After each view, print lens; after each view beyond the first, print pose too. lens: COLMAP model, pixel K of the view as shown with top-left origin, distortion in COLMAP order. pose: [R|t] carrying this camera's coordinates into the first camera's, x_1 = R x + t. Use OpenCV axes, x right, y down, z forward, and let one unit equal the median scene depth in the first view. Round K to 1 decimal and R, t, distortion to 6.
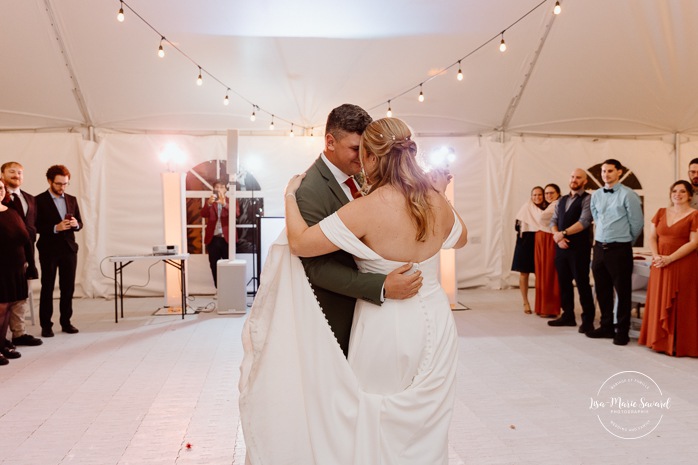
lens RADIAL K [[596.4, 0, 349.0], [0, 596.4, 232.5], [0, 0, 1]] dist [-0.006851, -0.002387]
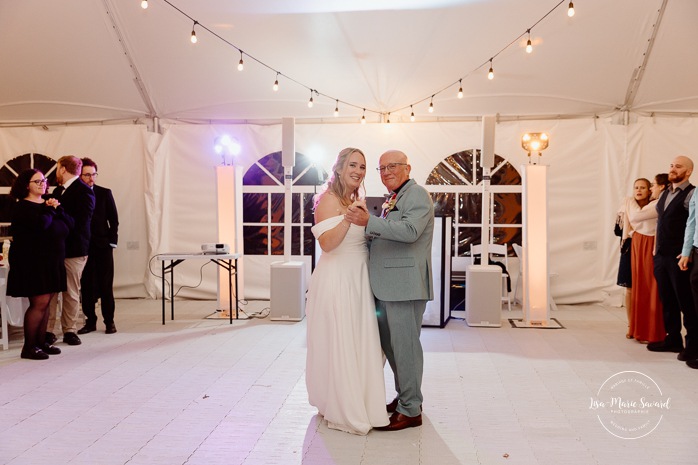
lens RADIAL K [[713.5, 0, 349.0], [0, 713.5, 232.5], [0, 0, 1]] dist [0.022571, -0.018567]
pose [[0.972857, 0.013575, -0.231008, 0.141061], [-0.014819, 0.999884, -0.003651, 0.004525], [0.230931, 0.006976, 0.972945, -0.033437]]
